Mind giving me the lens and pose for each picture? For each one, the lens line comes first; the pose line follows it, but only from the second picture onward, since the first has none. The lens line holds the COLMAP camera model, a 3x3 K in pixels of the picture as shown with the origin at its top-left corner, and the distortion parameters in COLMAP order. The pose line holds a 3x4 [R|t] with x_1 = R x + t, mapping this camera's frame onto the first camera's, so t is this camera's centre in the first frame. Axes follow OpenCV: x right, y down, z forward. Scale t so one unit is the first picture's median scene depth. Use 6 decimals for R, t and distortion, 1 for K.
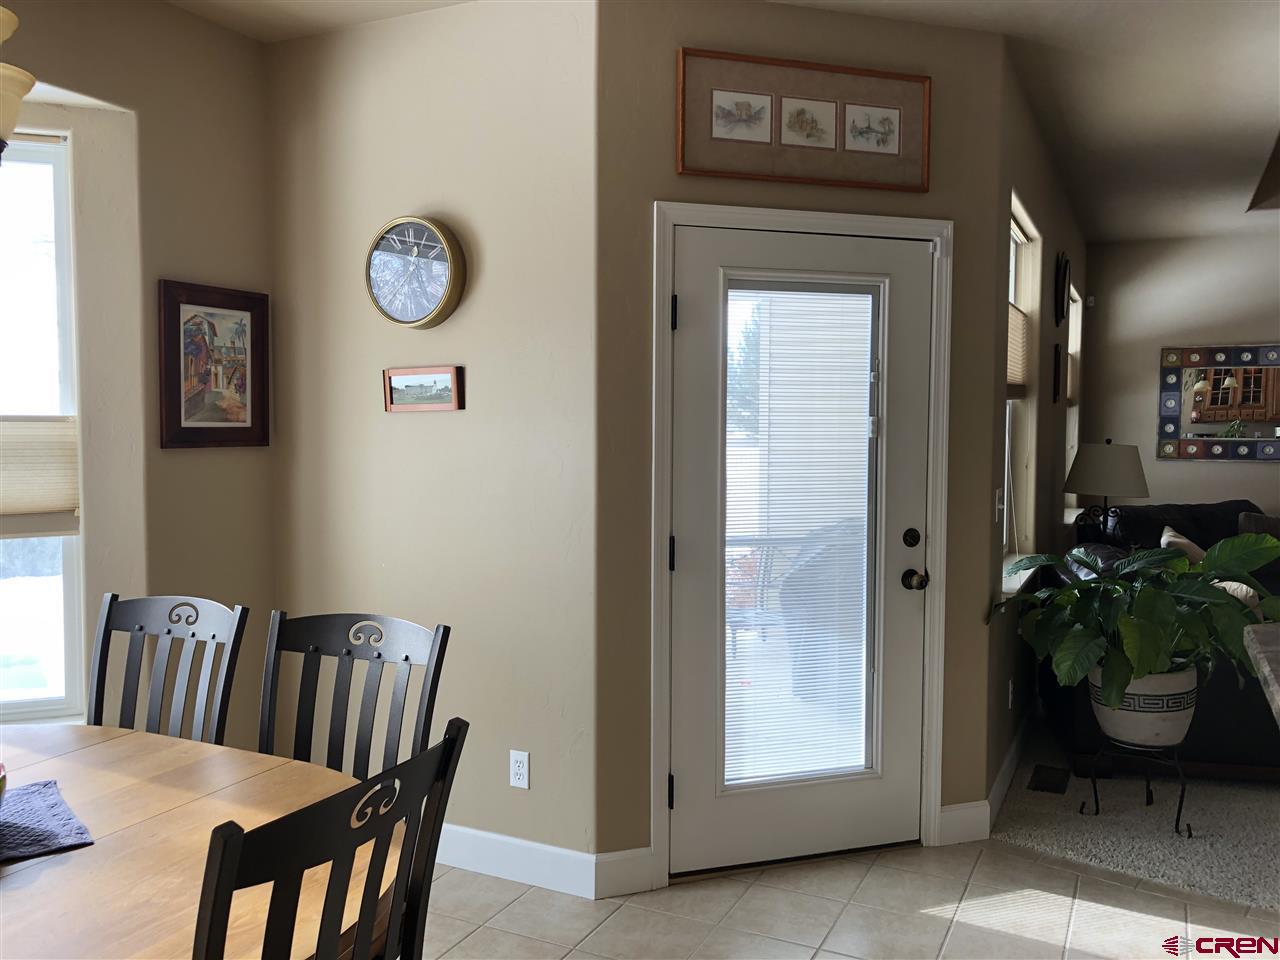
lens RADIAL K [[1052.2, 0, 638.4], [0, 1052.2, 486.0], [0, 0, 1]] dist [0.019417, -0.006667]
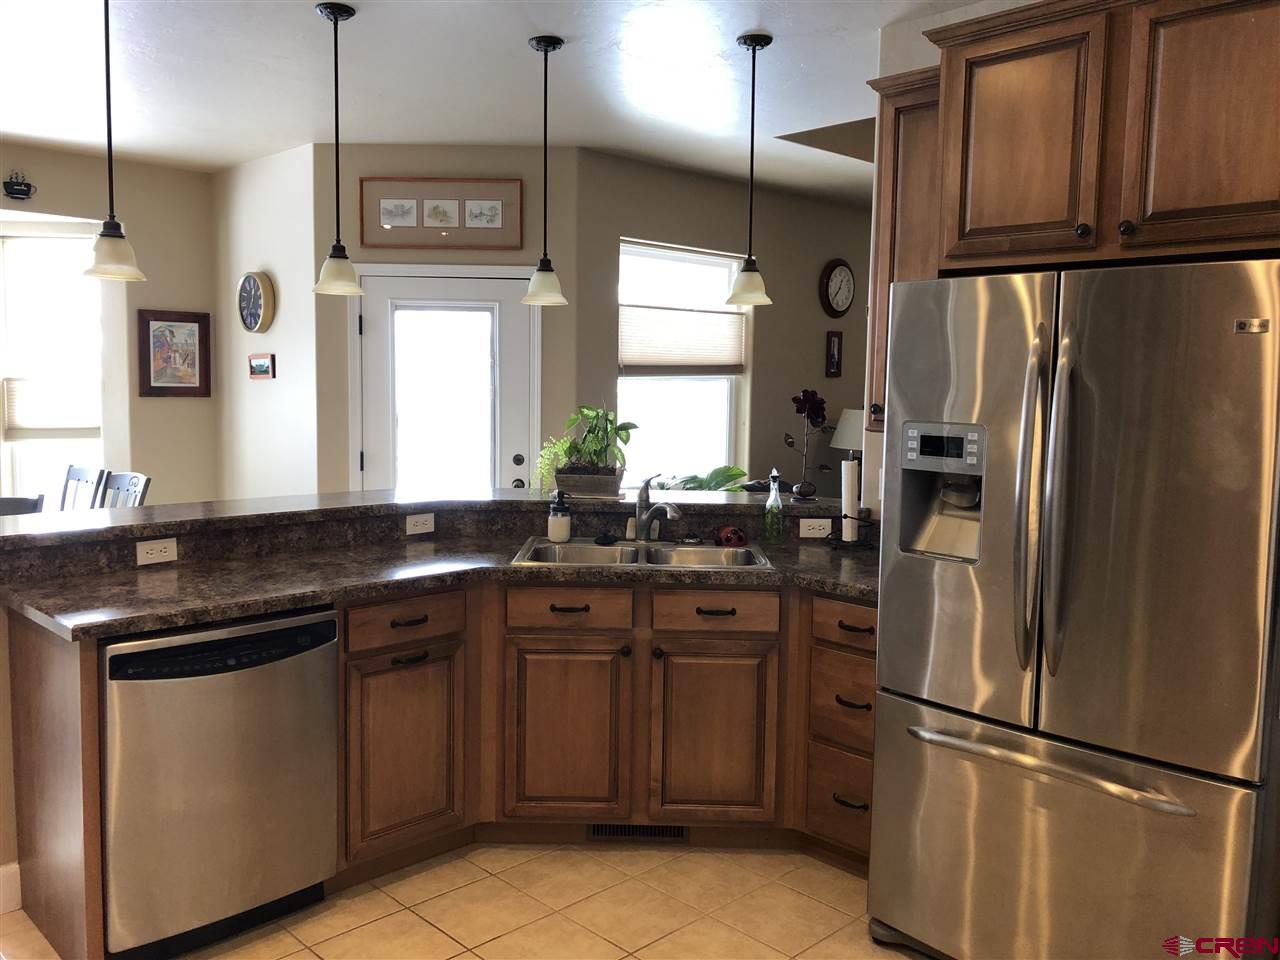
lens RADIAL K [[1052.2, 0, 641.3], [0, 1052.2, 474.2], [0, 0, 1]] dist [0.019417, -0.006667]
pose [[0.944353, 0.039908, -0.326505, 1.023402], [-0.033688, 0.999128, 0.024683, 0.026070], [0.327205, -0.012310, 0.944873, -0.507950]]
